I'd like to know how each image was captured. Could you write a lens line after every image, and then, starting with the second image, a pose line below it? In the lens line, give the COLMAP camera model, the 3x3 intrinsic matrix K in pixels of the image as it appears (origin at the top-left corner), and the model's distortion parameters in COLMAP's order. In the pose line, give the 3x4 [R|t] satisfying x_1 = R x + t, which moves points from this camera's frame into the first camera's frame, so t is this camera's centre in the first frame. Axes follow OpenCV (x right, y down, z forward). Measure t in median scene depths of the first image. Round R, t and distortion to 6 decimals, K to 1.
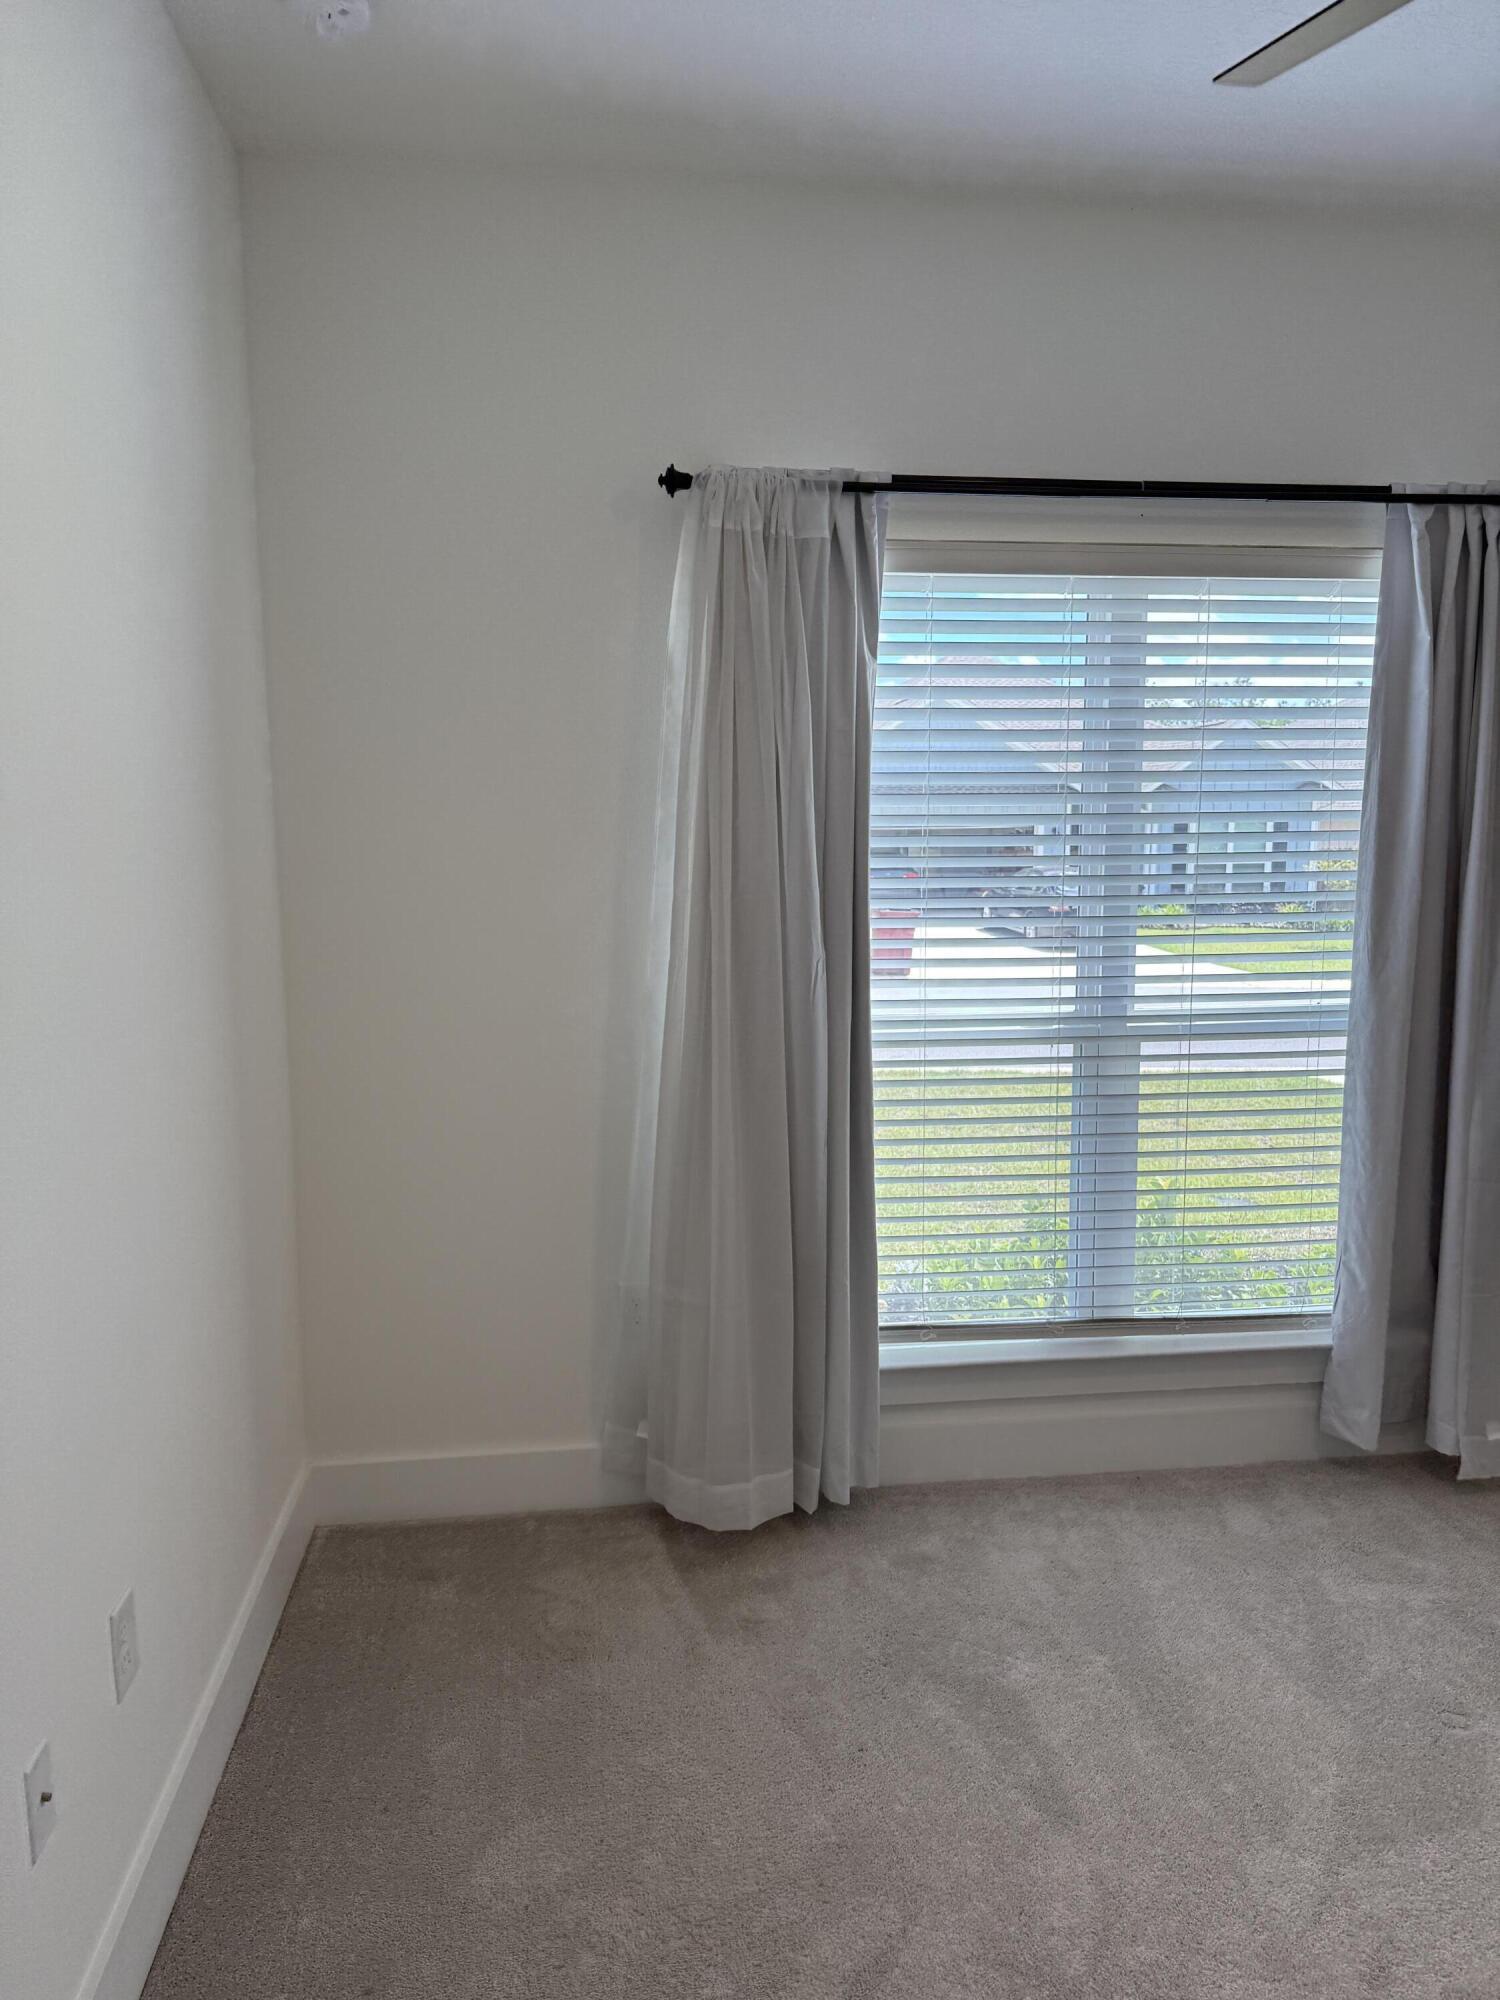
lens RADIAL K [[1399.0, 0, 761.5], [0, 1399.0, 1006.6], [0, 0, 1]] dist [0.034148, -0.043957]
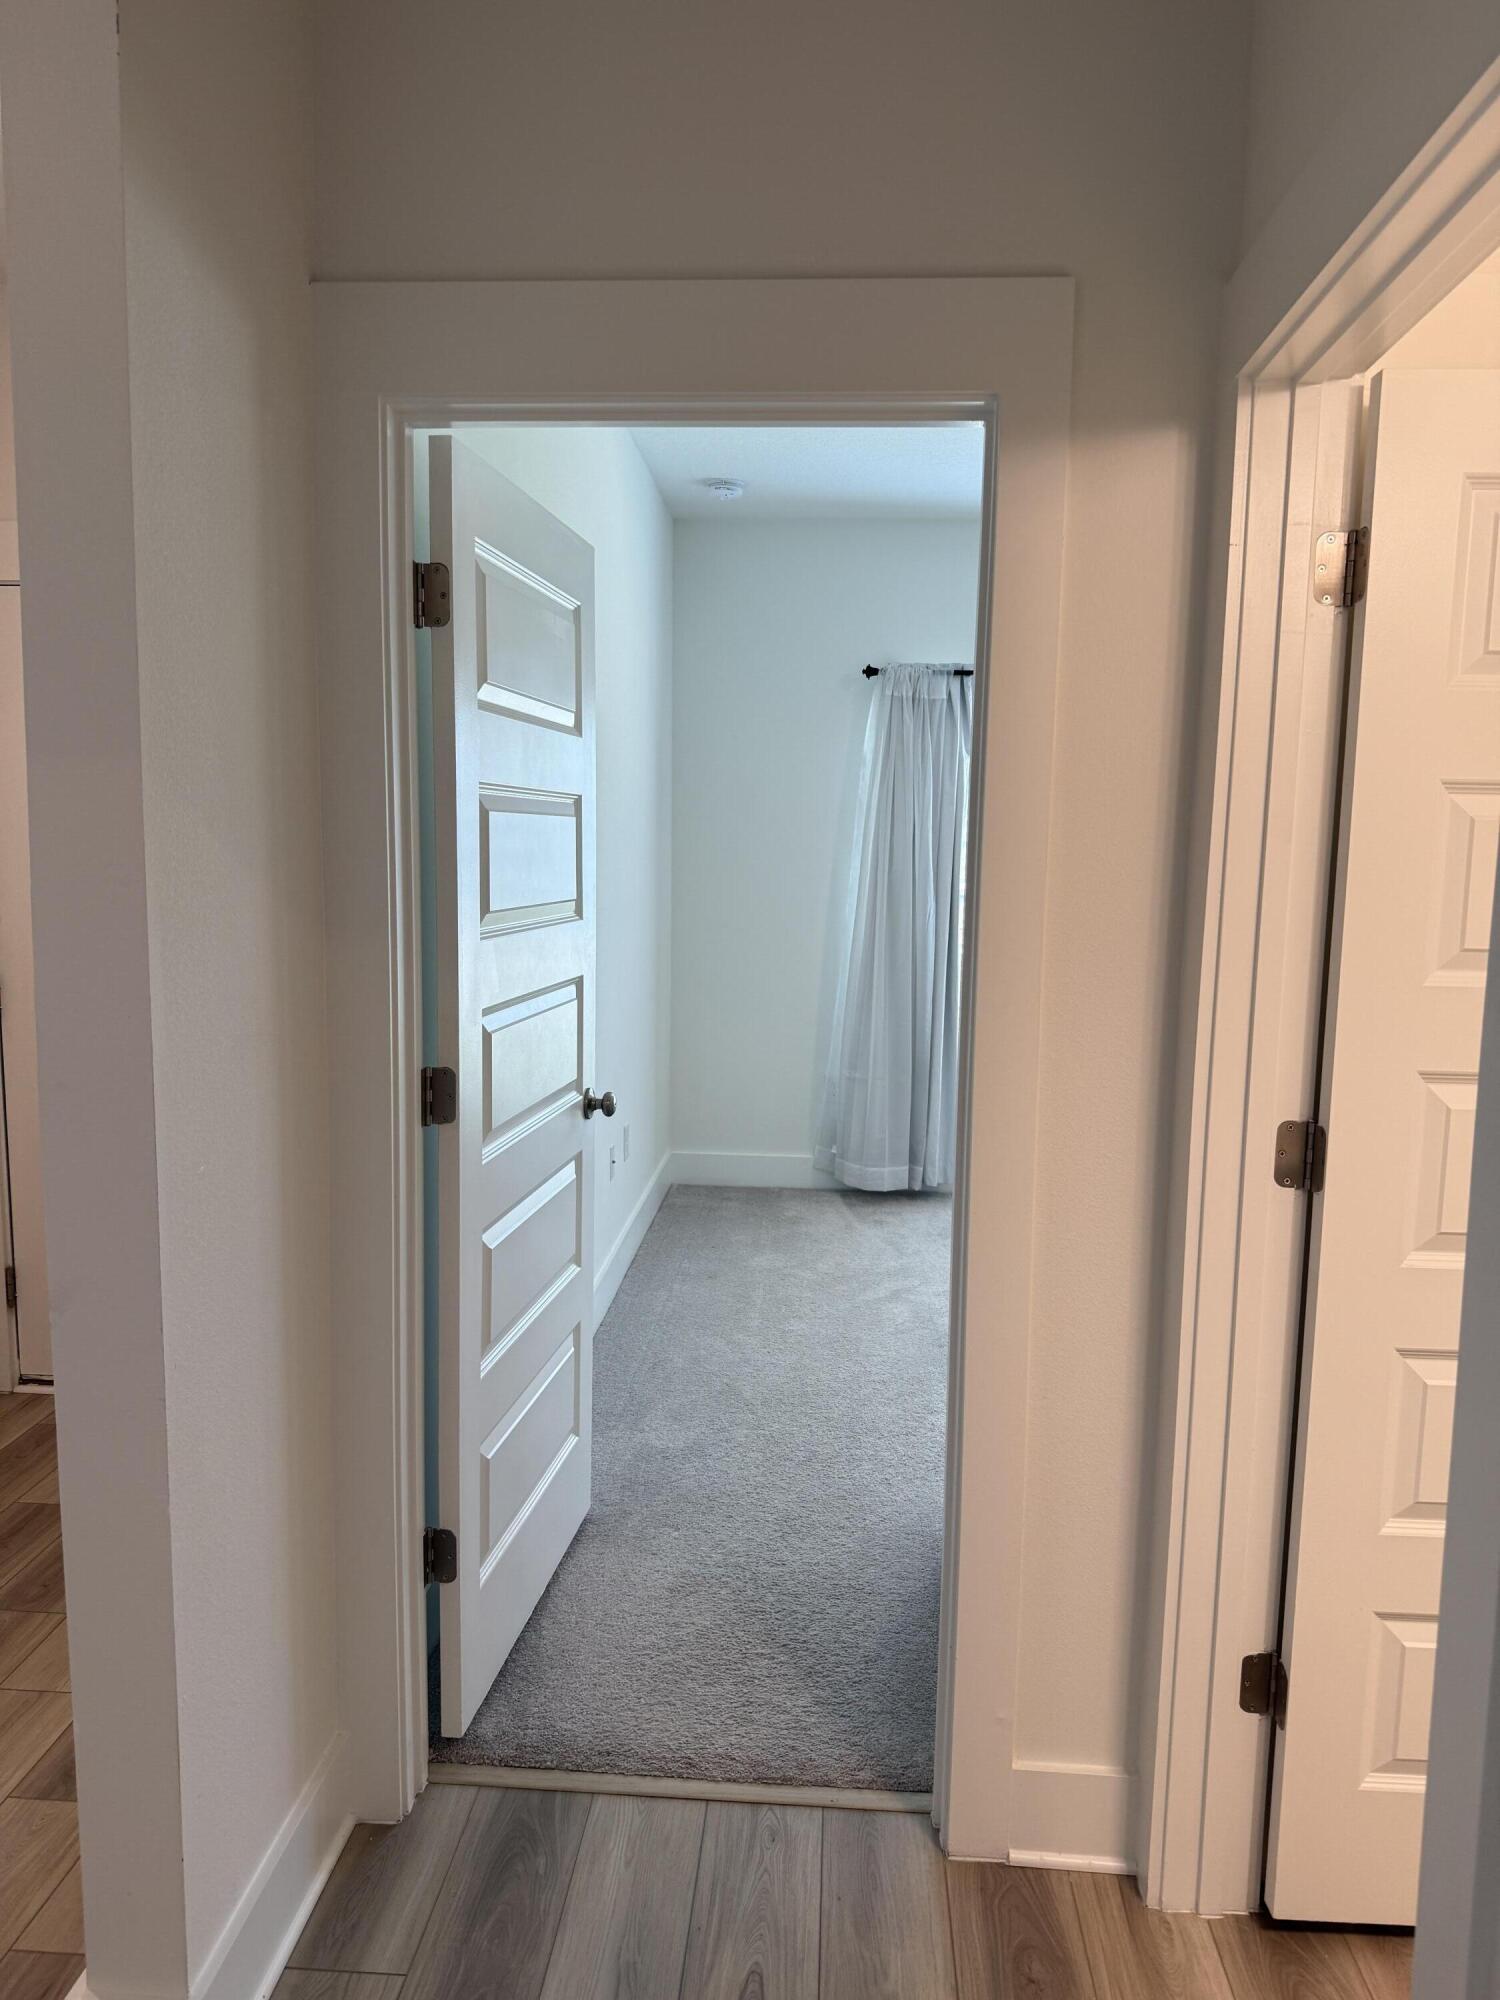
lens RADIAL K [[1399.0, 0, 744.8], [0, 1399.0, 1007.0], [0, 0, 1]] dist [0.034148, -0.043957]
pose [[0.980900, 0.046307, -0.188920, 0.162739], [-0.047541, 0.998867, -0.002003, 0.123853], [0.188613, 0.010947, 0.981990, -1.005174]]
